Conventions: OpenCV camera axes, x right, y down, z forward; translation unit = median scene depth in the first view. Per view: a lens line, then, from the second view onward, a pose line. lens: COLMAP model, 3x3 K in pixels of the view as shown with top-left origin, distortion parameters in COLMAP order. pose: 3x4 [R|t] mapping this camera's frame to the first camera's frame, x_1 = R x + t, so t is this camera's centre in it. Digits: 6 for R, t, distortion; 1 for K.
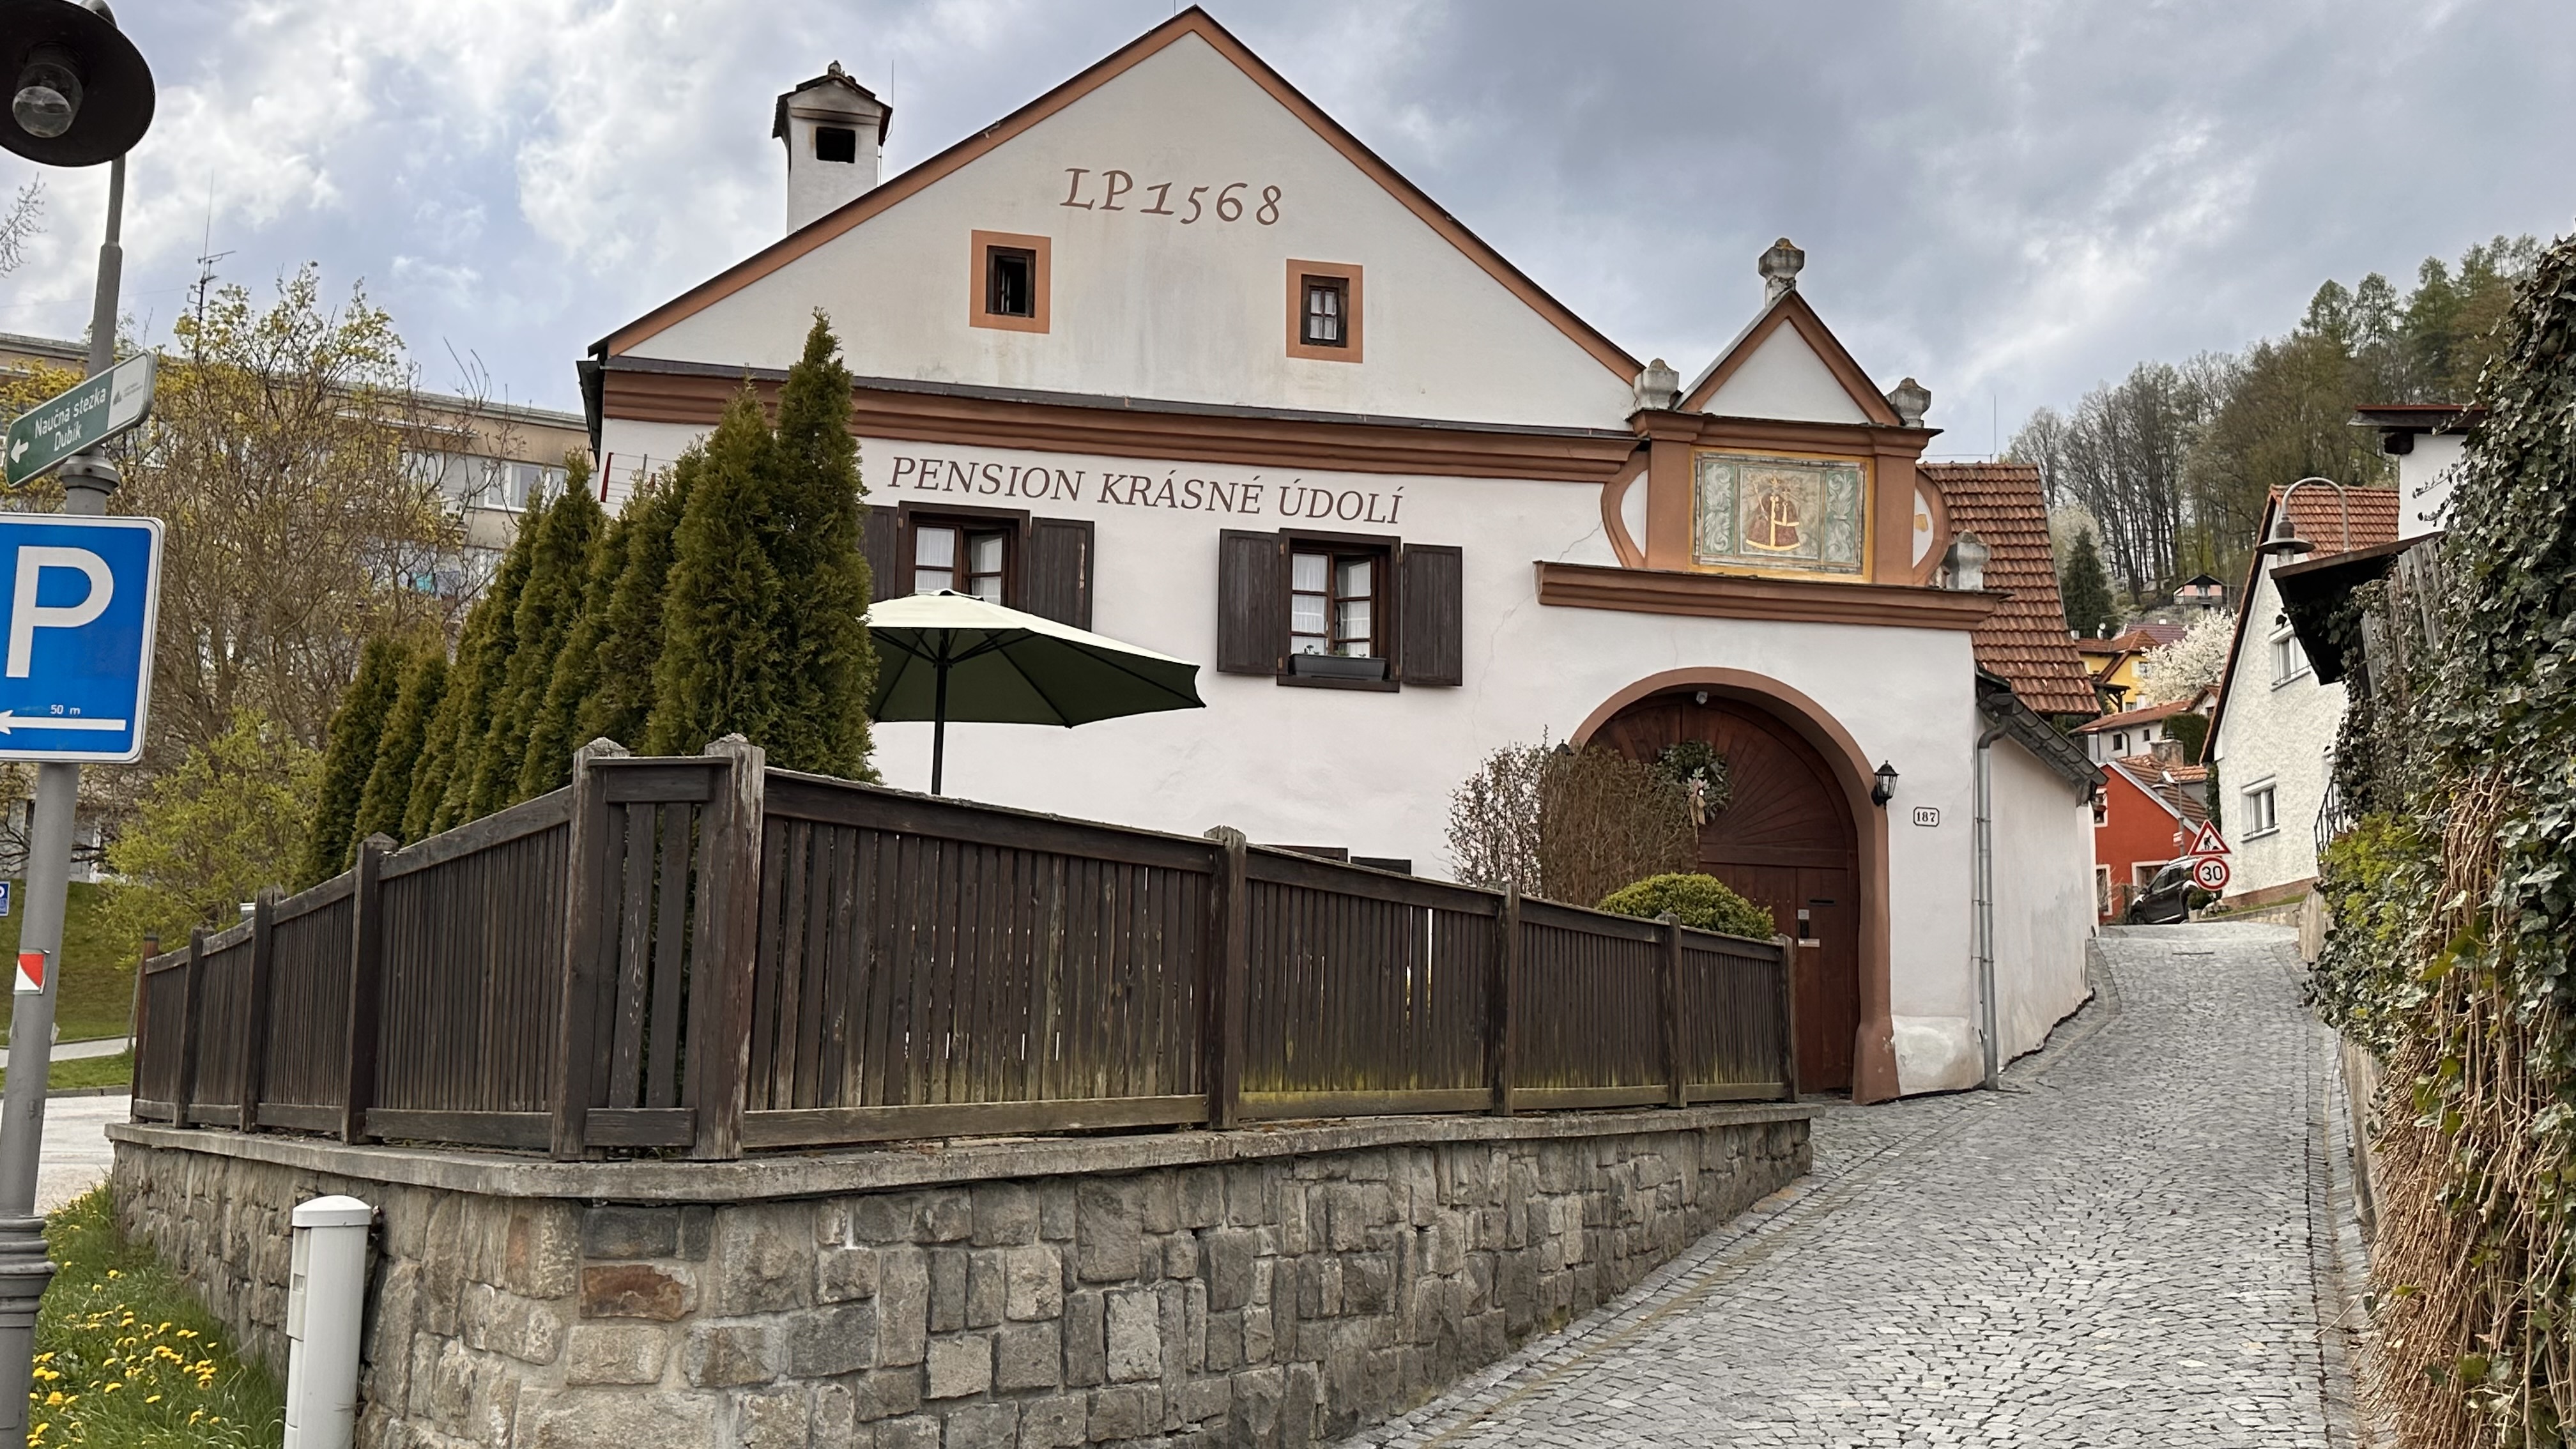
lens RADIAL K [[2427.2, 0, 1288.0], [0, 2427.2, 724.5], [0, 0, 1]] dist [0.125715, -0.156444]
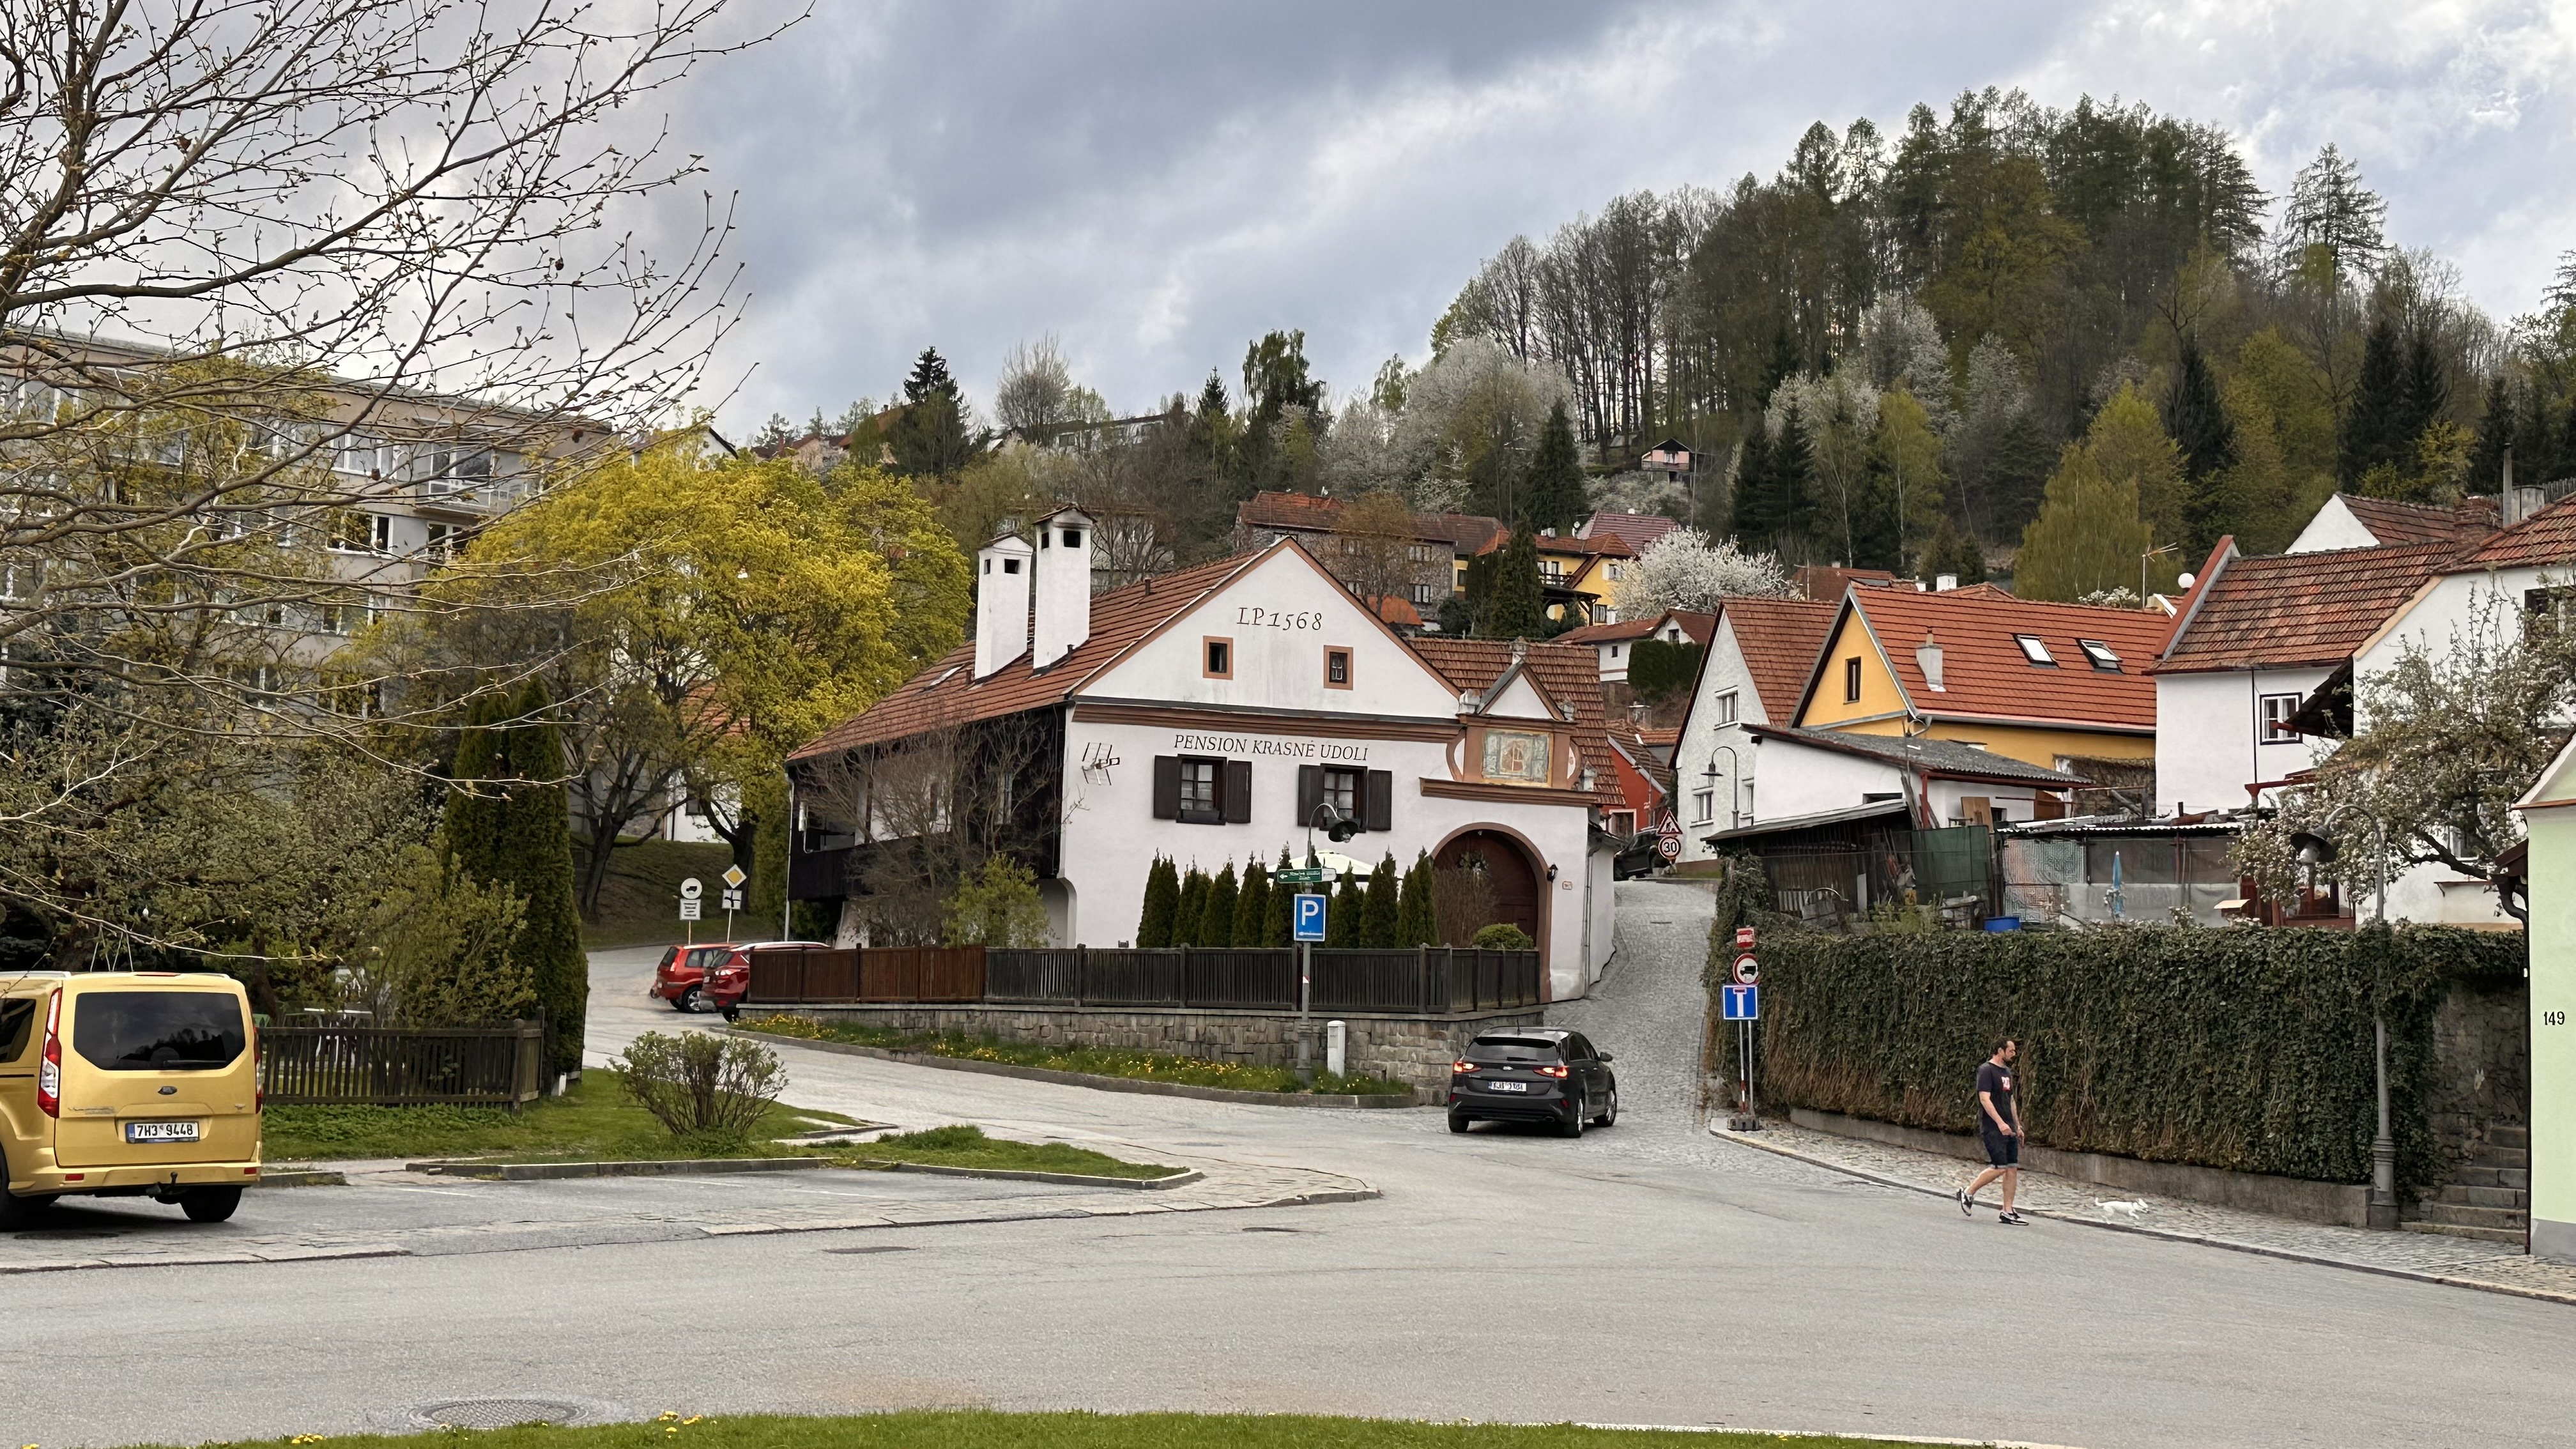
lens RADIAL K [[3749.4, 0, 1288.0], [0, 3749.4, 724.5], [0, 0, 1]] dist [0.115211, 5.381438]
pose [[0.965446, 0.028832, 0.259005, -0.825827], [-0.050458, 0.995735, 0.077236, -0.335157], [-0.255673, -0.087636, 0.962783, -2.112272]]
